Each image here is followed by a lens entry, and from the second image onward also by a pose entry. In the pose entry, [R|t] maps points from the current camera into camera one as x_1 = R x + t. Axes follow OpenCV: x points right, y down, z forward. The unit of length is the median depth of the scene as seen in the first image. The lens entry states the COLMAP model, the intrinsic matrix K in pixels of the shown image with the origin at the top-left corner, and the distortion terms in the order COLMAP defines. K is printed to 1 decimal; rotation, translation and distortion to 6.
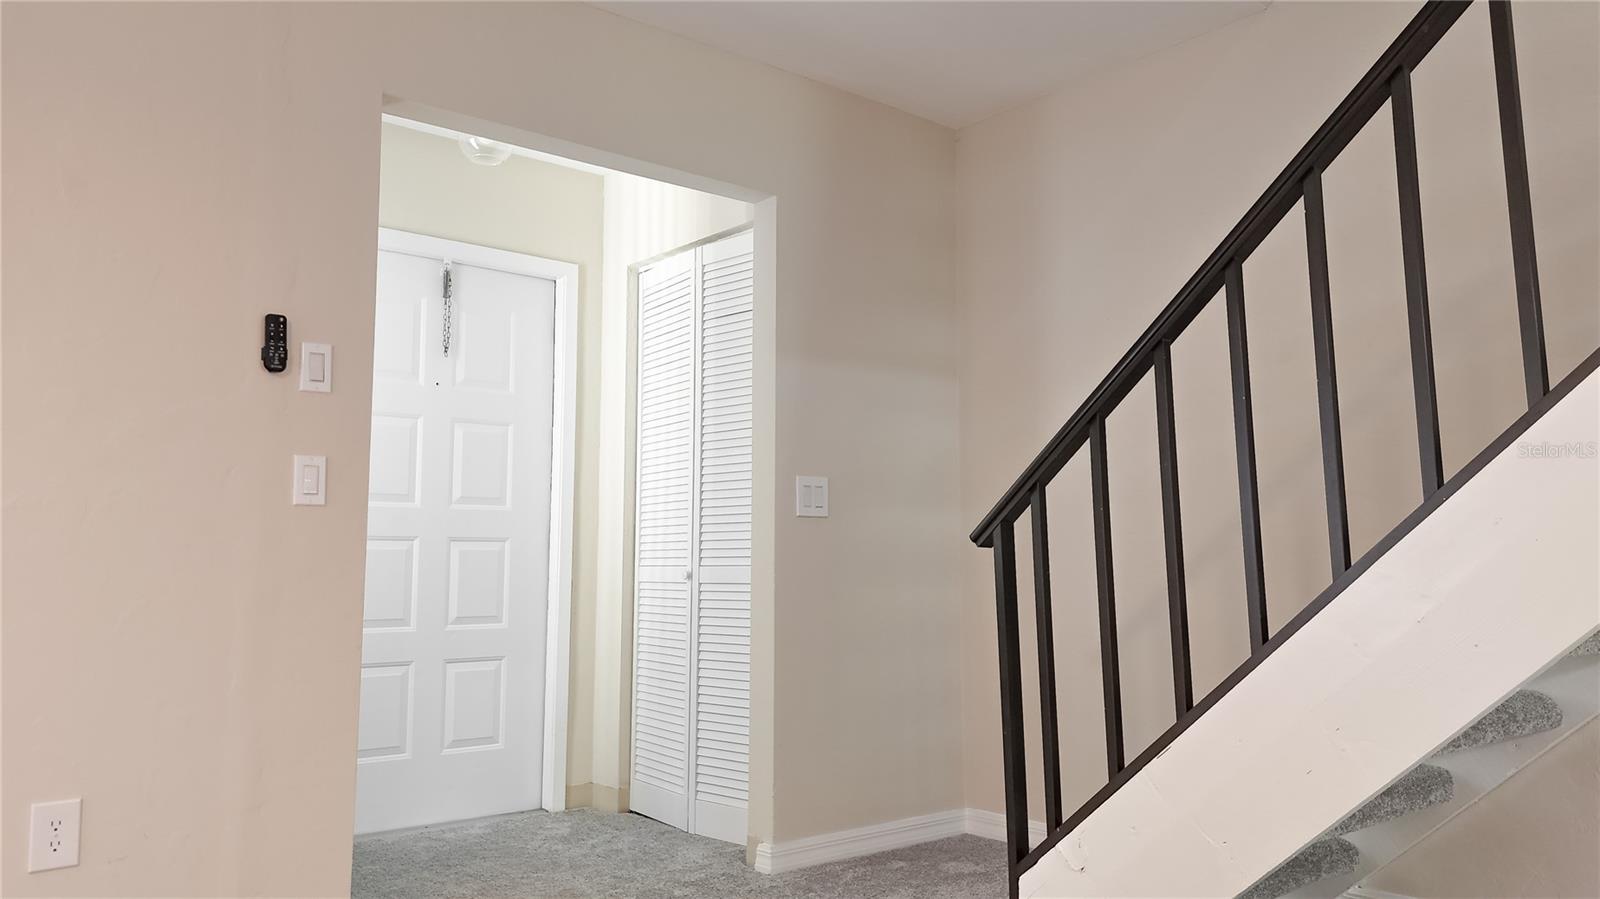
lens RADIAL K [[1181.9, 0, 807.0], [0, 1181.9, 442.9], [0, 0, 1]] dist [0.091721, -0.076291]
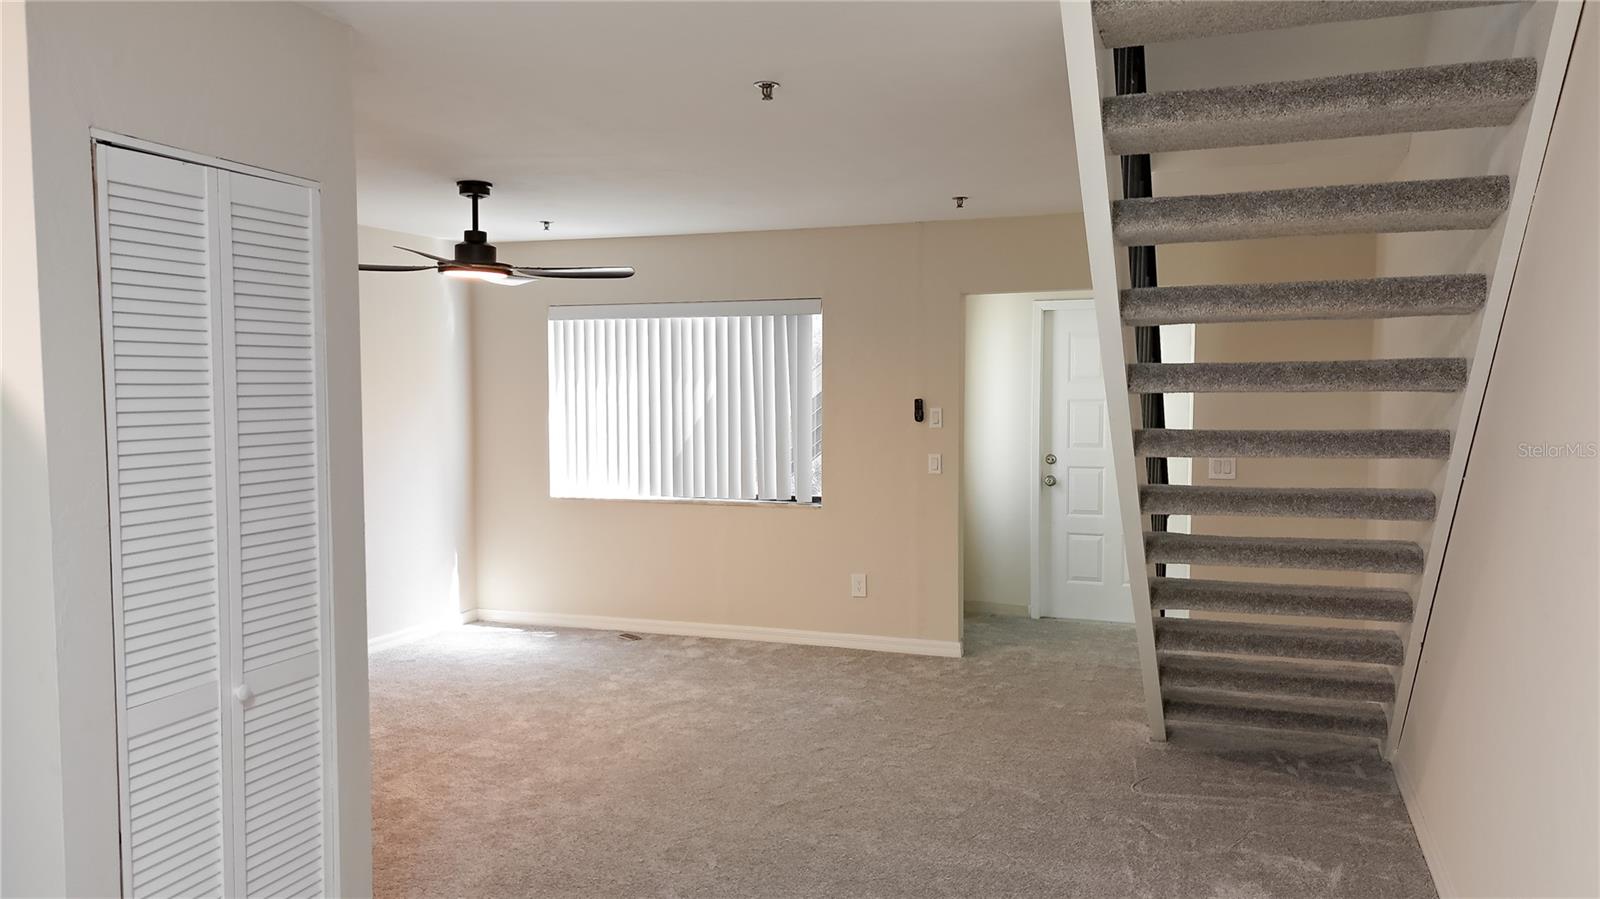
lens RADIAL K [[1181.9, 0, 807.0], [0, 1181.9, 442.9], [0, 0, 1]] dist [0.091721, -0.076291]
pose [[0.504681, 0.042888, -0.862240, 1.009019], [0.094121, 0.990078, 0.104337, -0.189619], [0.858160, -0.133812, 0.495637, -0.280137]]
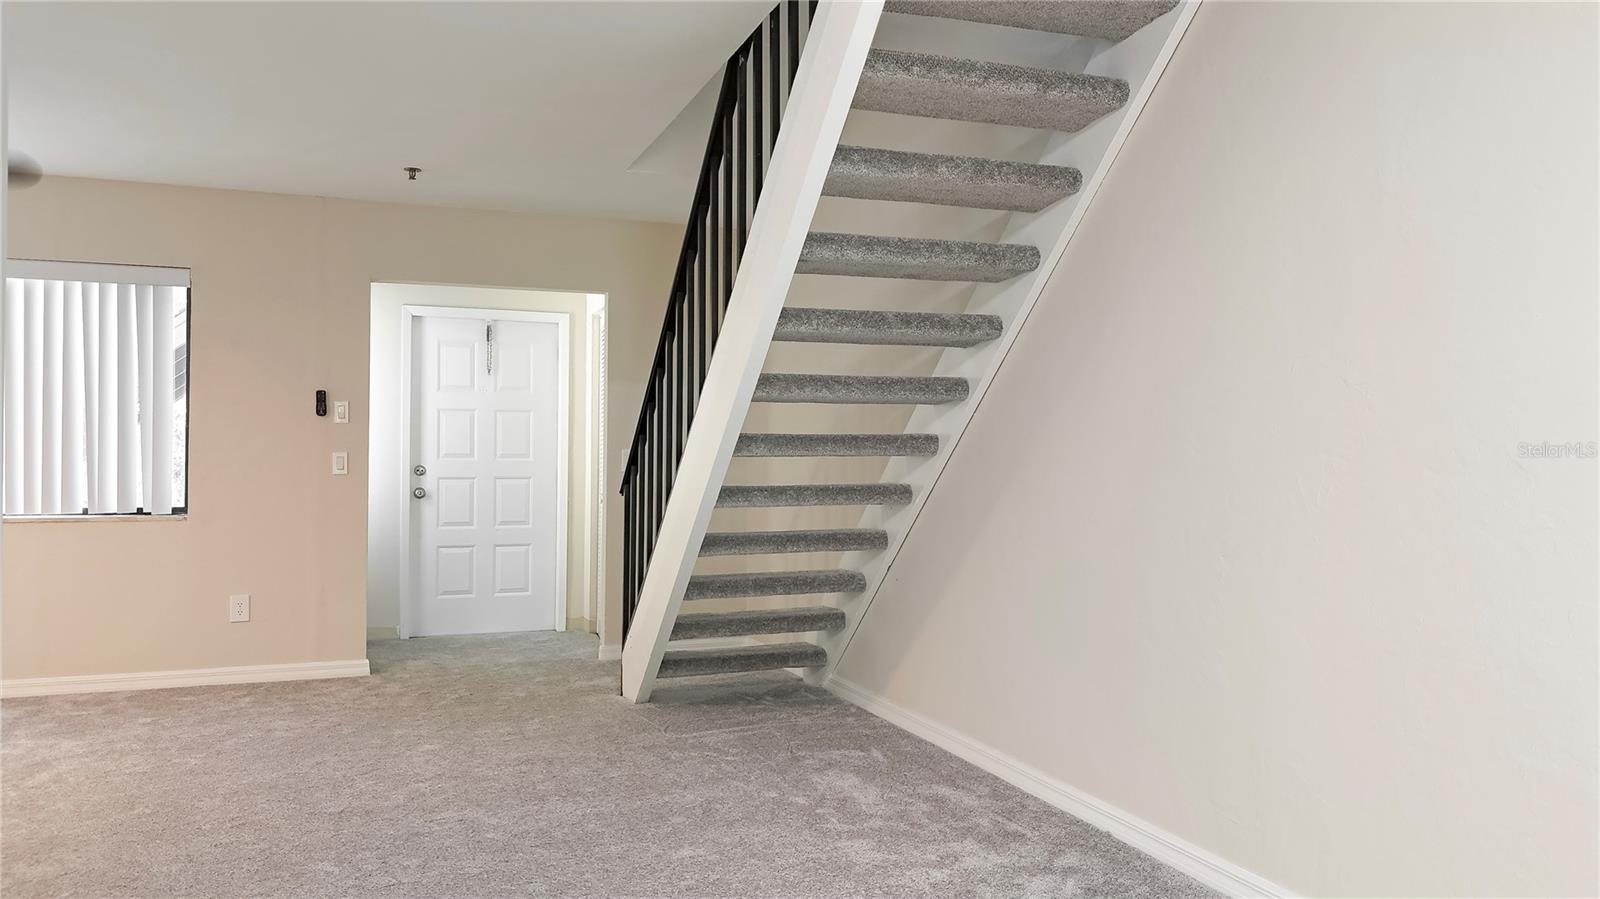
lens RADIAL K [[1181.9, 0, 807.0], [0, 1181.9, 442.9], [0, 0, 1]] dist [0.091721, -0.076291]
pose [[0.946117, -0.003008, -0.323811, 0.733367], [0.031379, 0.996103, 0.082430, -0.105994], [0.322301, -0.088150, 0.942524, -0.531152]]
